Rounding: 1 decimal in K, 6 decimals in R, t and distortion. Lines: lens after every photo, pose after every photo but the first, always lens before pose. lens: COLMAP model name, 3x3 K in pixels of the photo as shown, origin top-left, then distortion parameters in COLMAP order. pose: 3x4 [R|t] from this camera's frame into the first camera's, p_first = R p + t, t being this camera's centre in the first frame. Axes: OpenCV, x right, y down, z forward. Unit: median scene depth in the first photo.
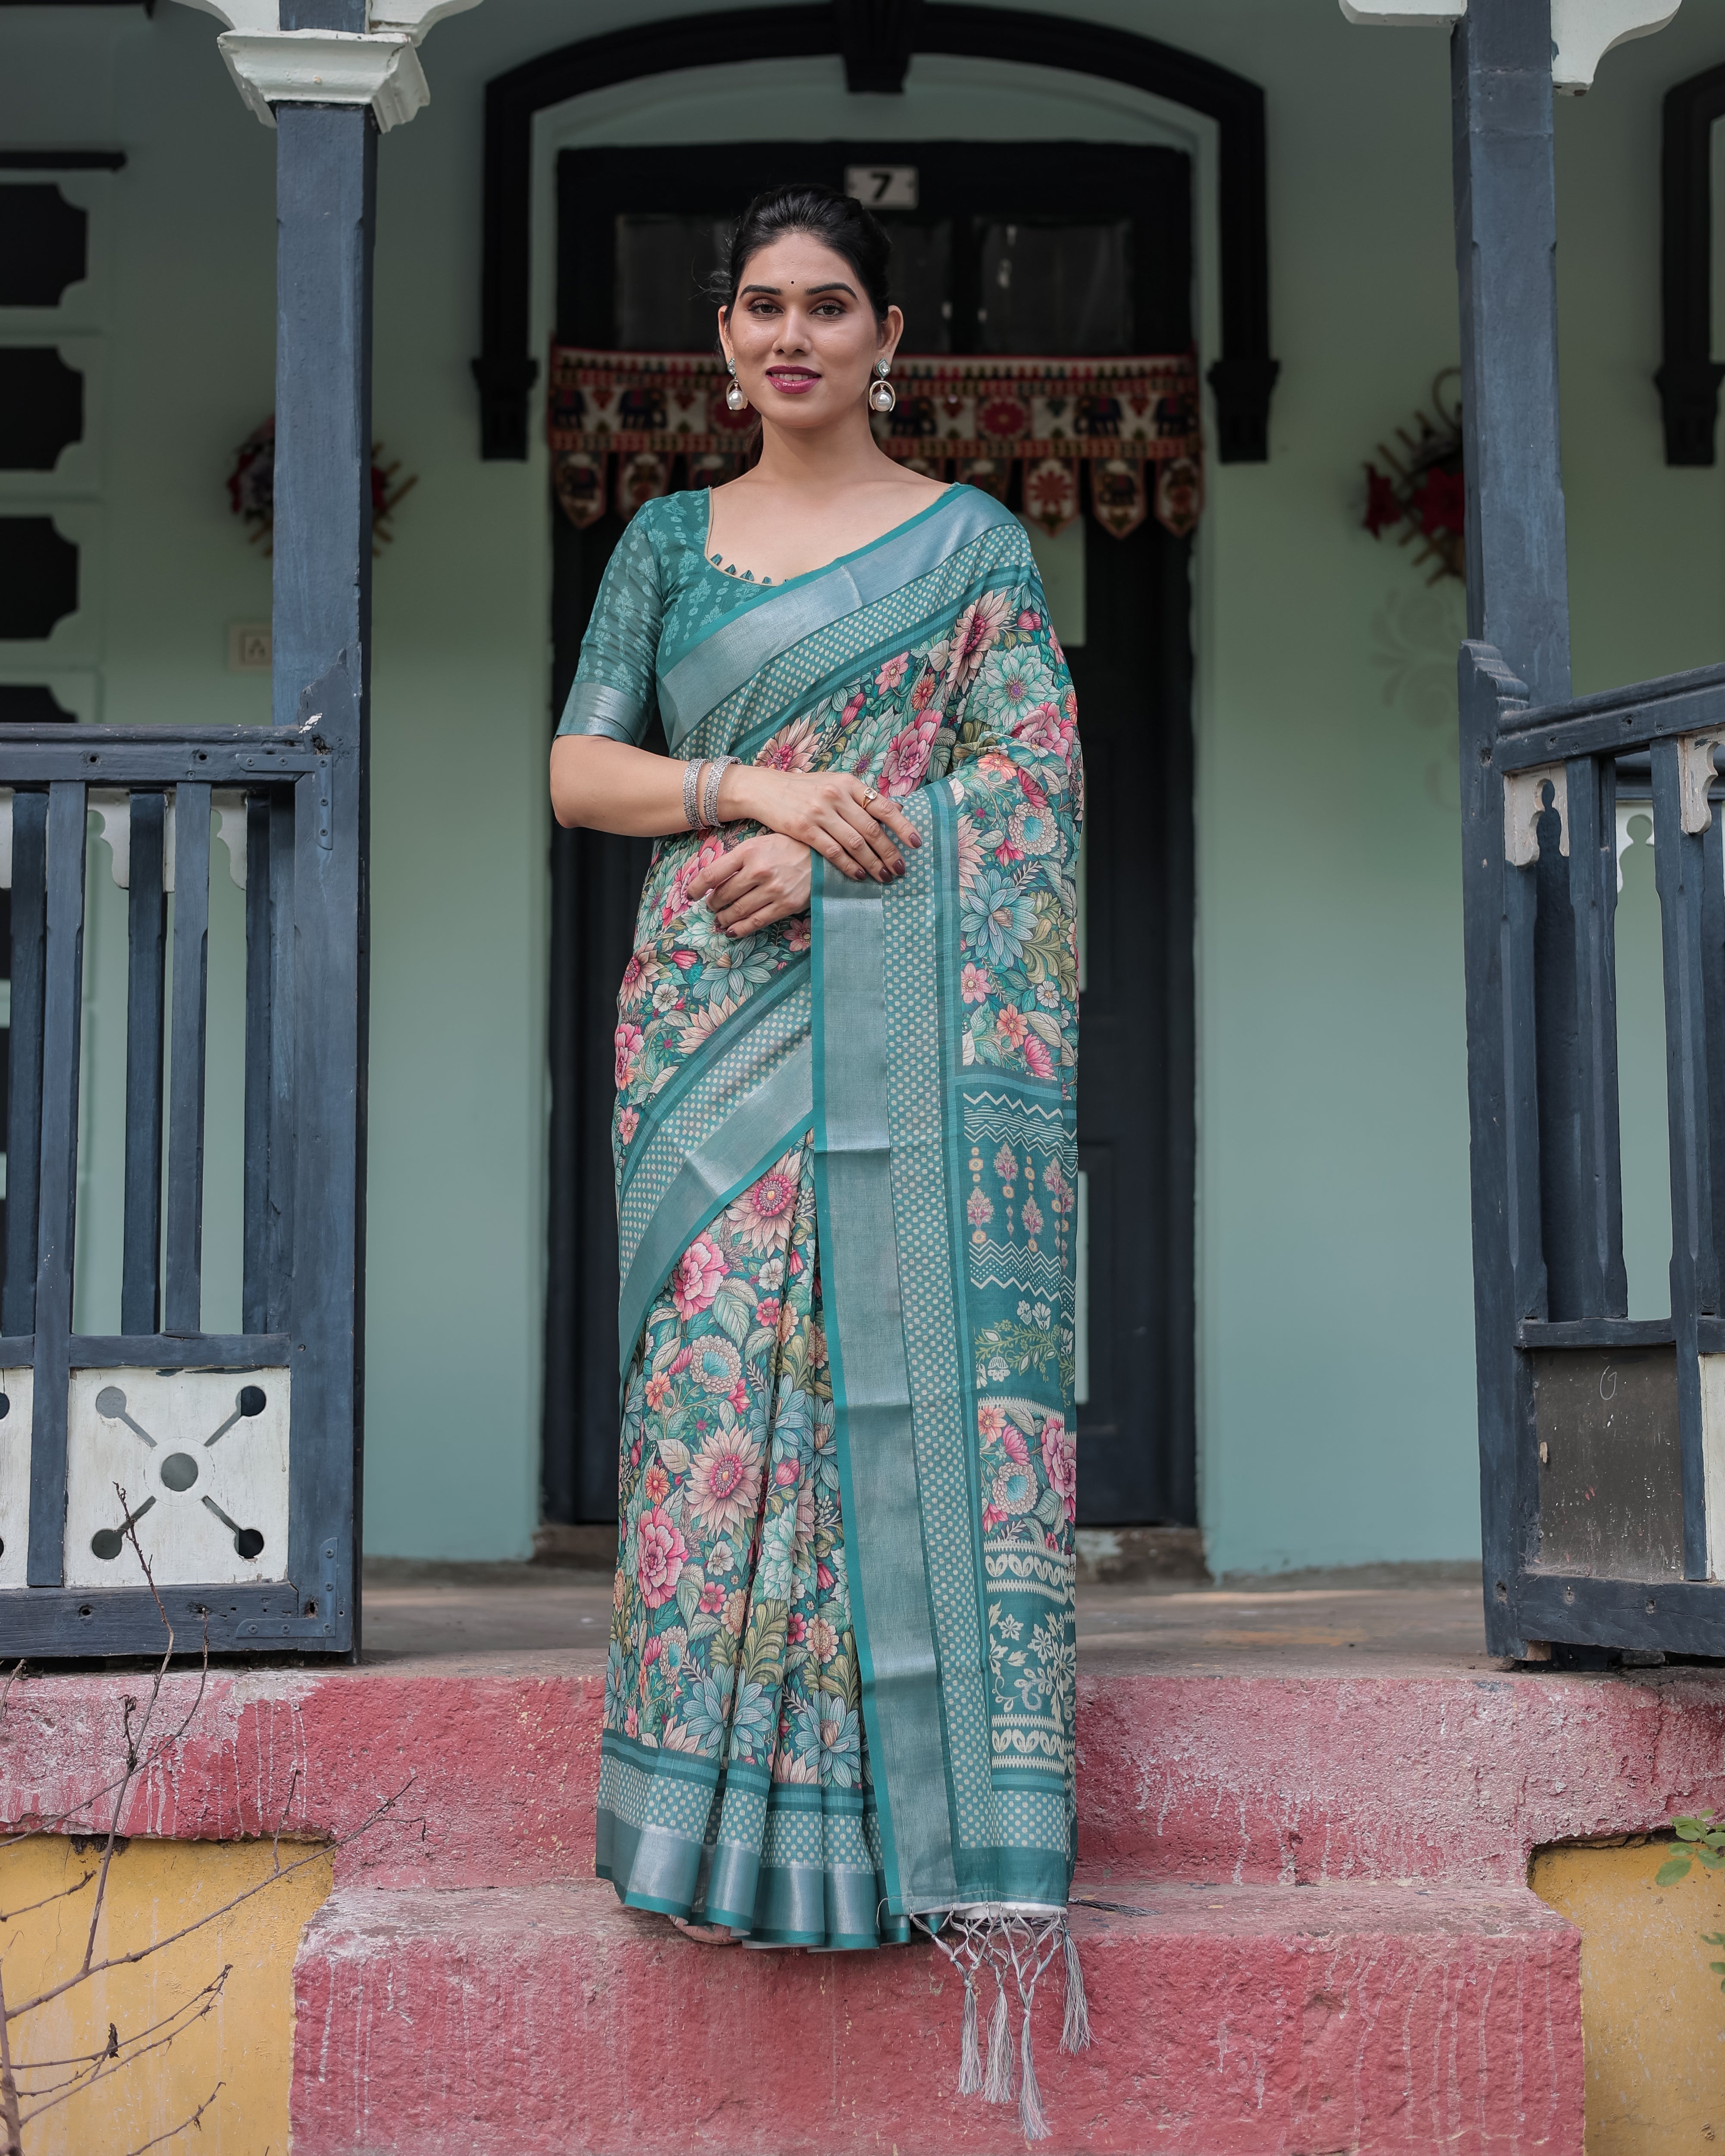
lens RADIAL K [[3911.1, 0, 862.2], [0, 3911.1, 1075.2], [0, 0, 1]] dist [0.015961, 0.018320]
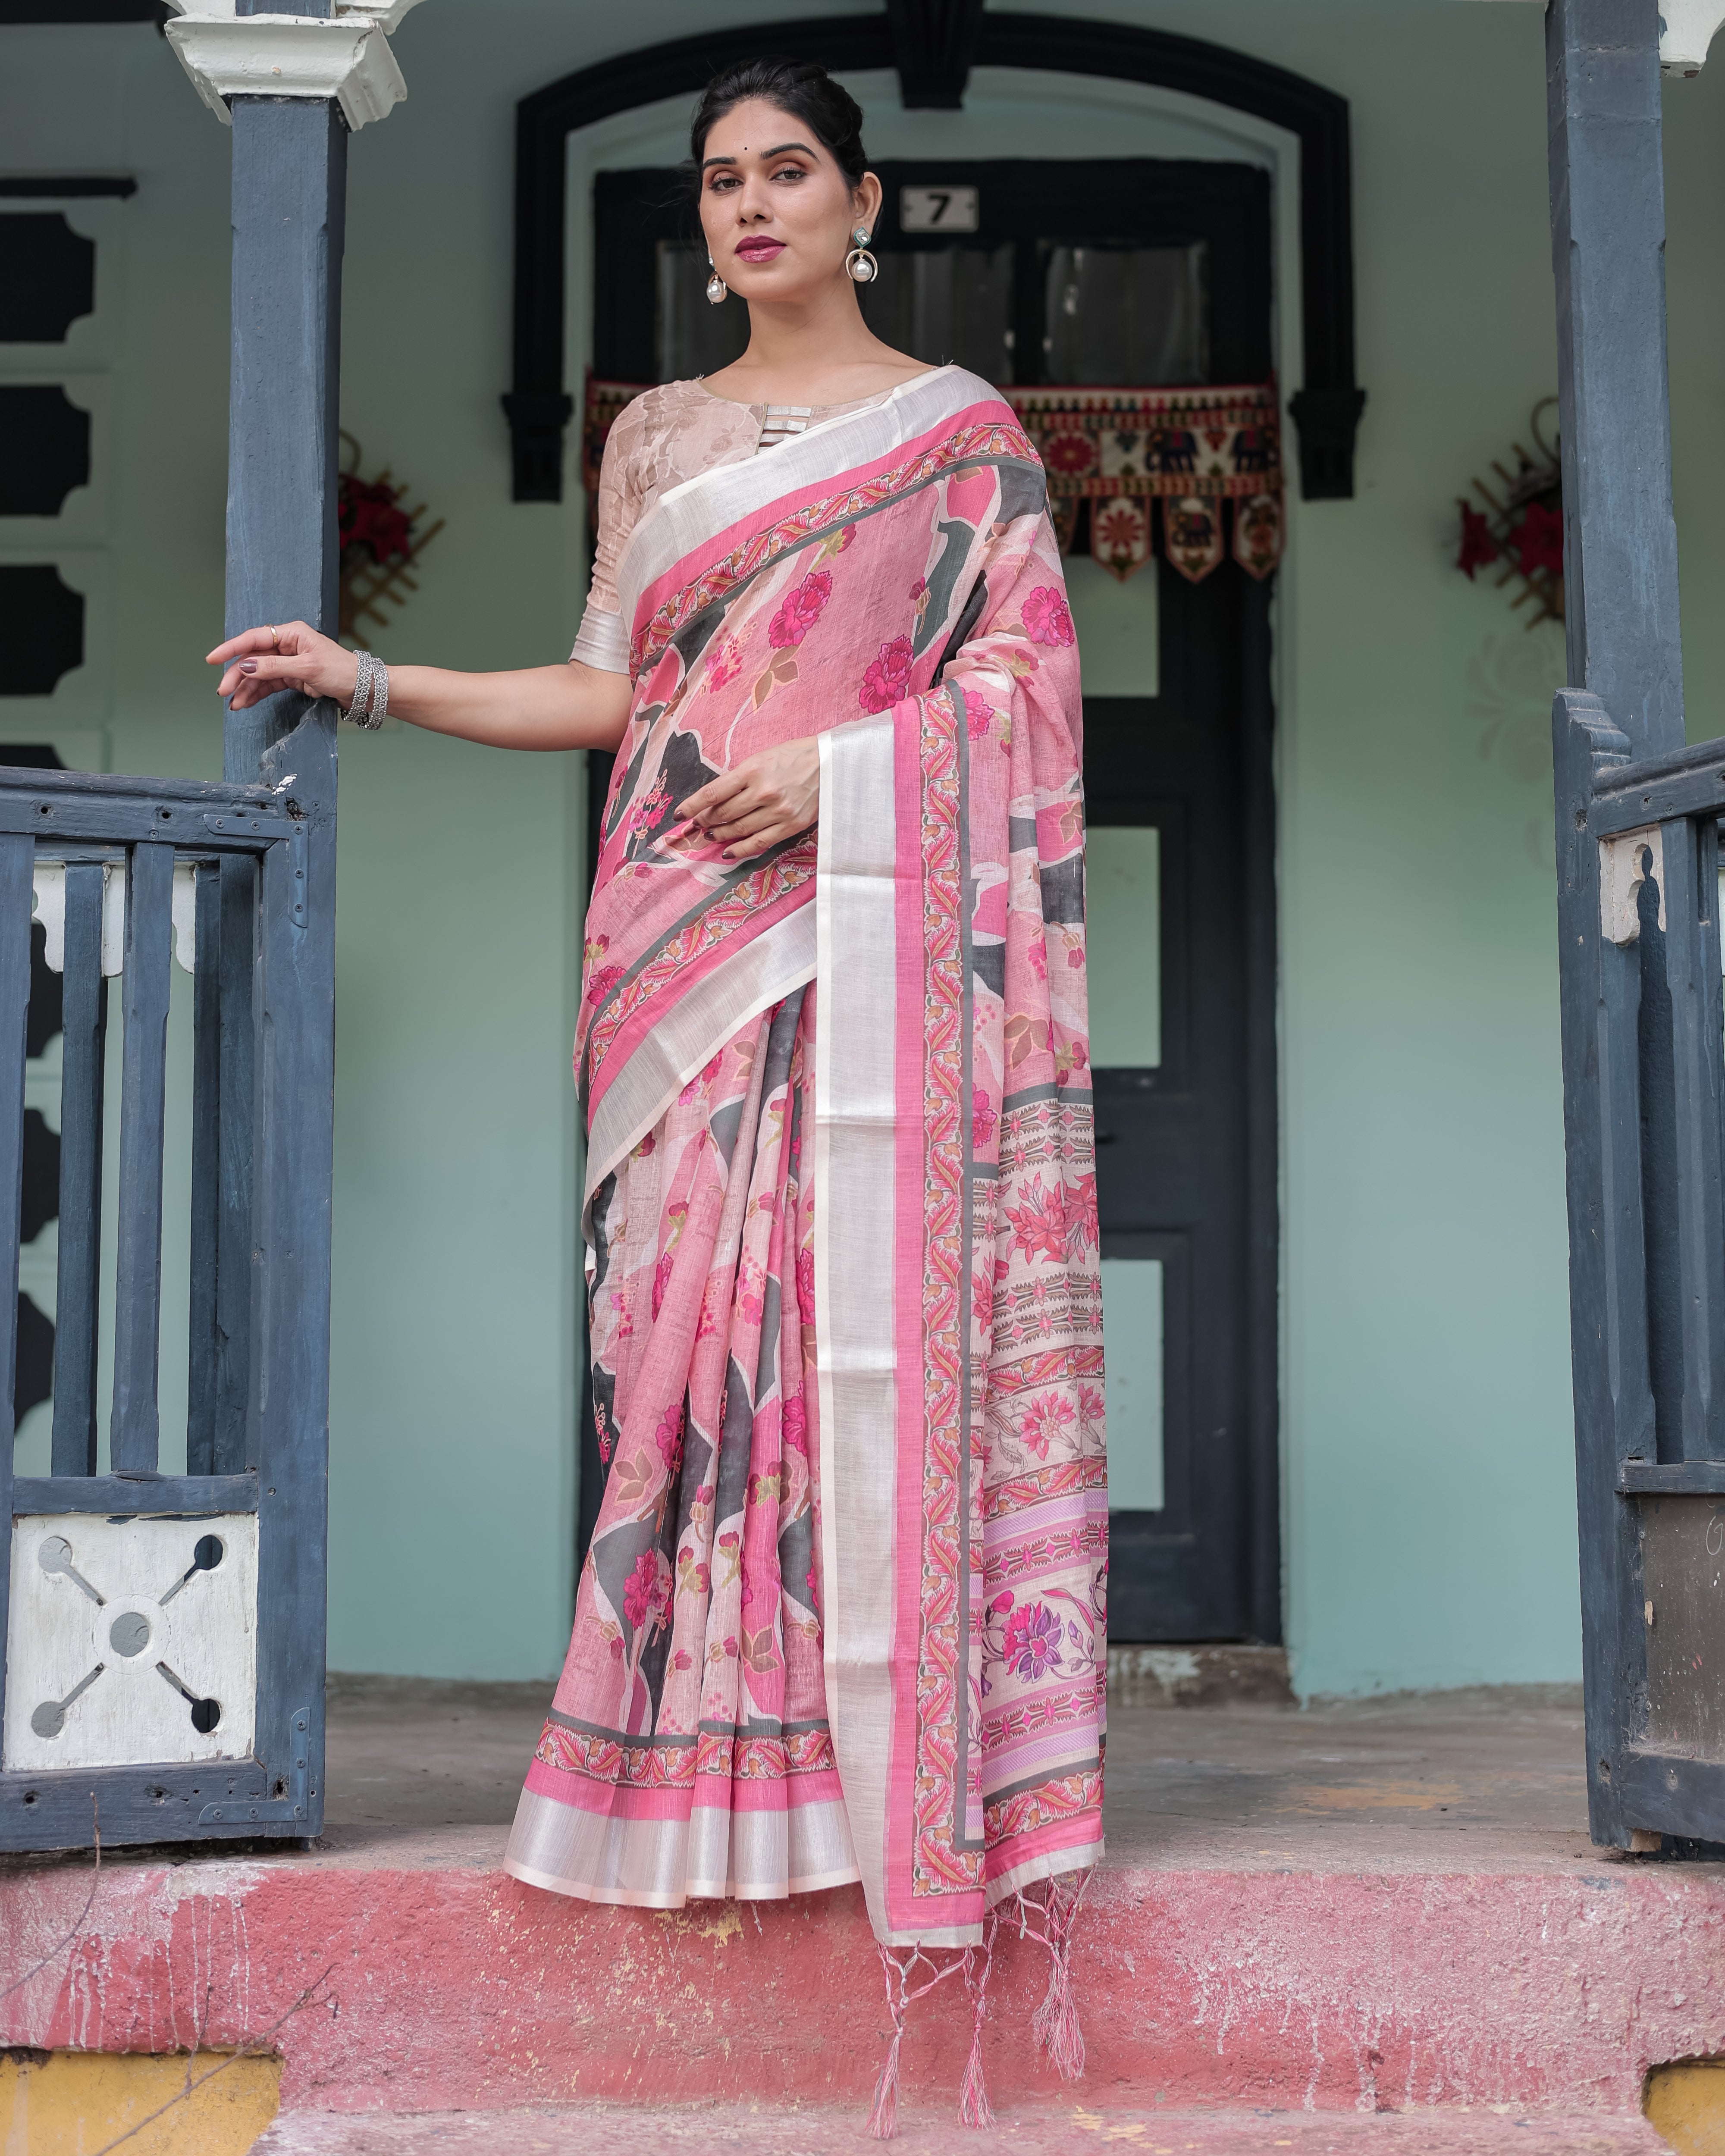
lens RADIAL K [[3882.2, 0, 871.2], [0, 3882.2, 1069.3], [0, 0, 1]] dist [0.043514, -0.248033]
pose [[0.999662, -0.002547, -0.025887, 0.019503], [0.002177, 0.999895, -0.014295, -0.012449], [0.025920, 0.014234, 0.999563, 0.116356]]
